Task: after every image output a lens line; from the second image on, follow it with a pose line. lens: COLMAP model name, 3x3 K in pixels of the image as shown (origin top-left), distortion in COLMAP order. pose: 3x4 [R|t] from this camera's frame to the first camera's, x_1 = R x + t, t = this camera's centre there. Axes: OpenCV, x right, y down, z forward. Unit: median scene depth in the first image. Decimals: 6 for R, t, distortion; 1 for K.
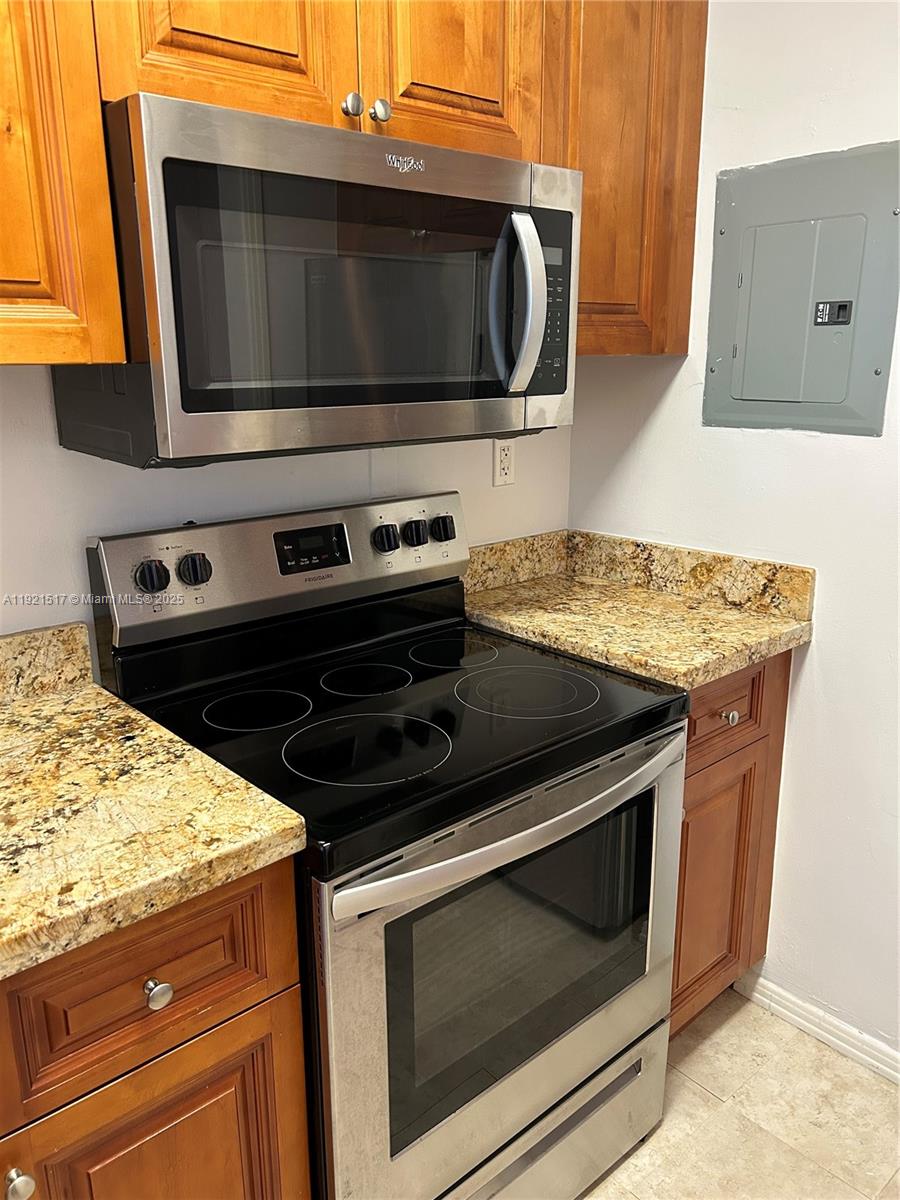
lens RADIAL K [[910.7, 0, 450.1], [0, 910.7, 596.6], [0, 0, 1]] dist [0.050757, -0.043864]
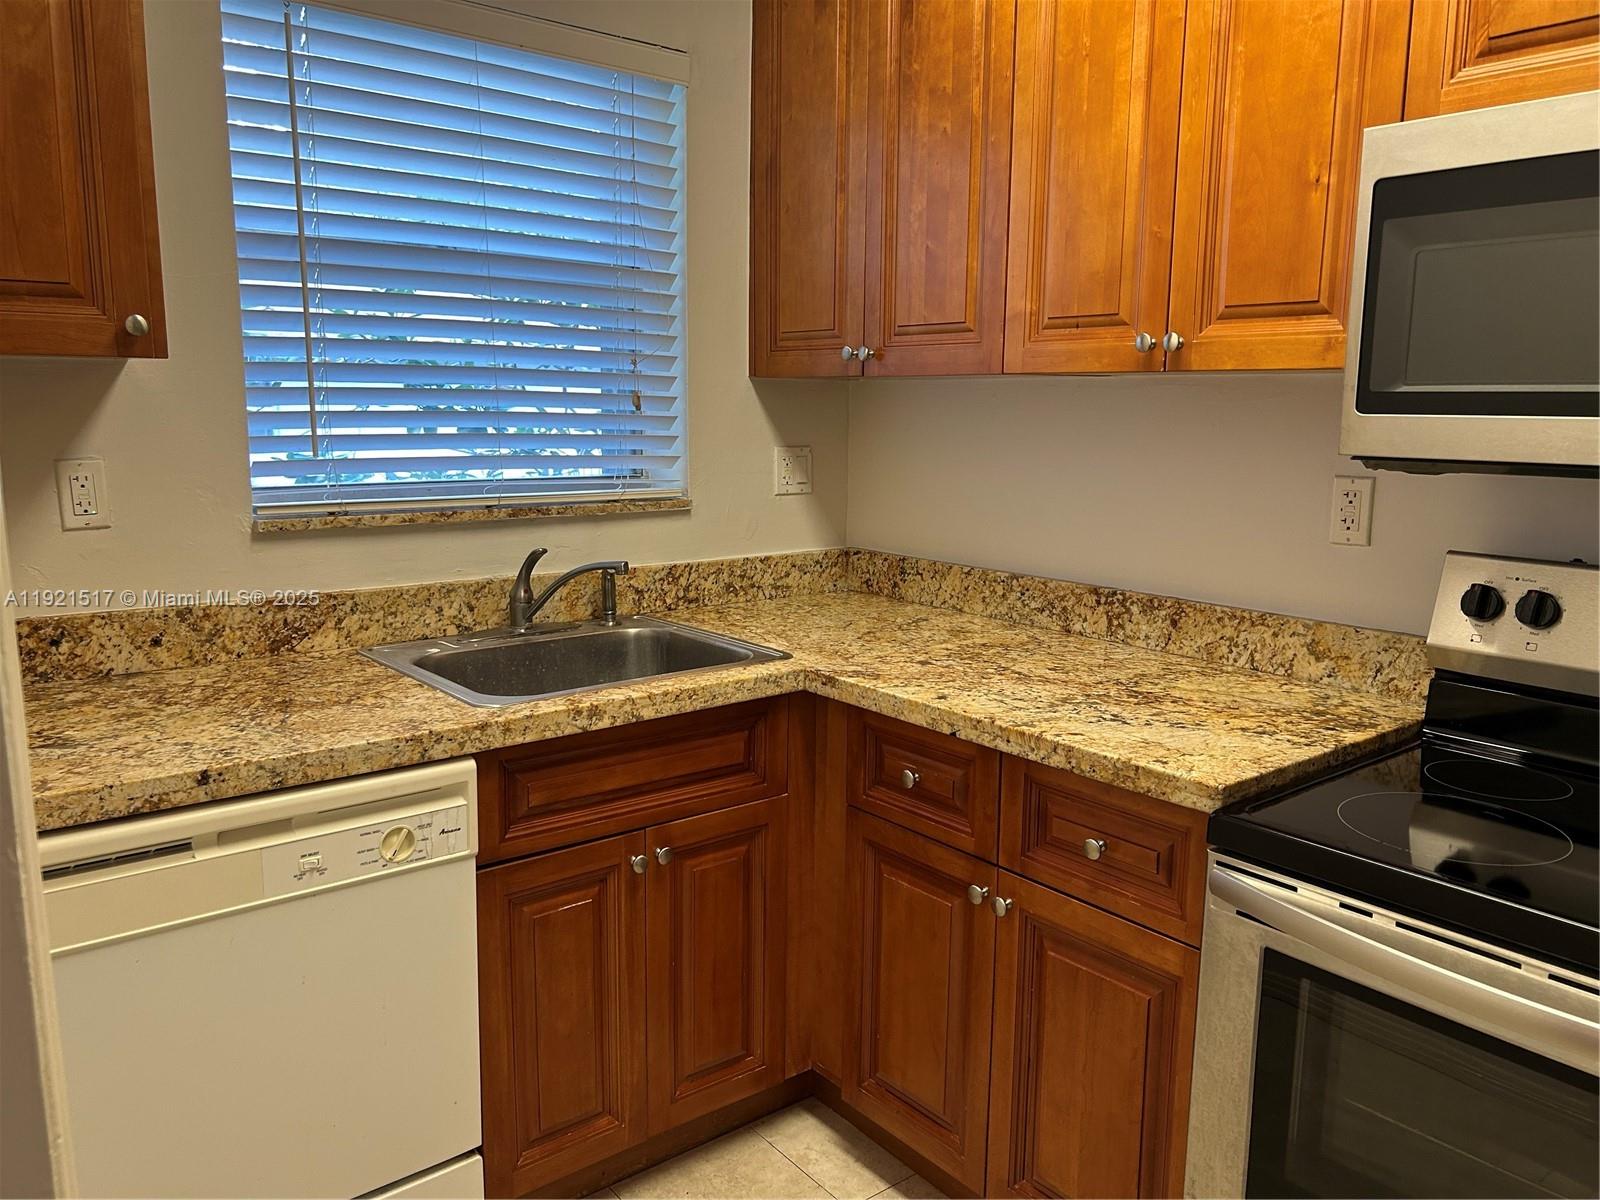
lens RADIAL K [[1214.2, 0, 800.1], [0, 1214.2, 597.9], [0, 0, 1]] dist [0.050757, -0.043864]
pose [[-0.048483, 0.169314, -0.984369, 1.078074], [-0.266675, 0.947559, 0.176117, -0.072390], [0.962566, 0.271045, -0.000789, 0.420140]]
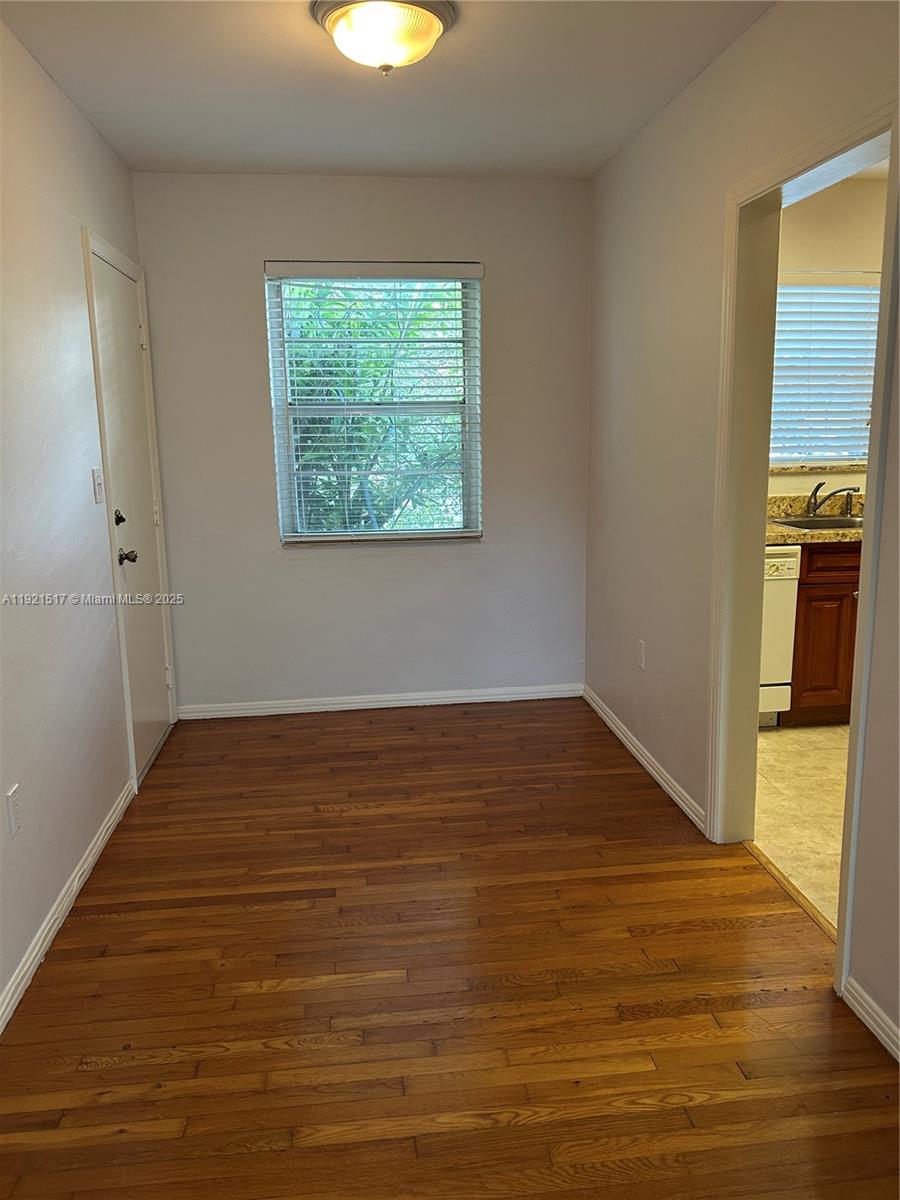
lens RADIAL K [[910.7, 0, 449.6], [0, 910.7, 591.3], [0, 0, 1]] dist [0.050757, -0.043864]
pose [[-0.559073, 0.169398, -0.811629, 2.198888], [-0.192065, 0.925819, 0.325530, -0.148548], [0.806566, 0.337881, -0.485065, 0.593339]]
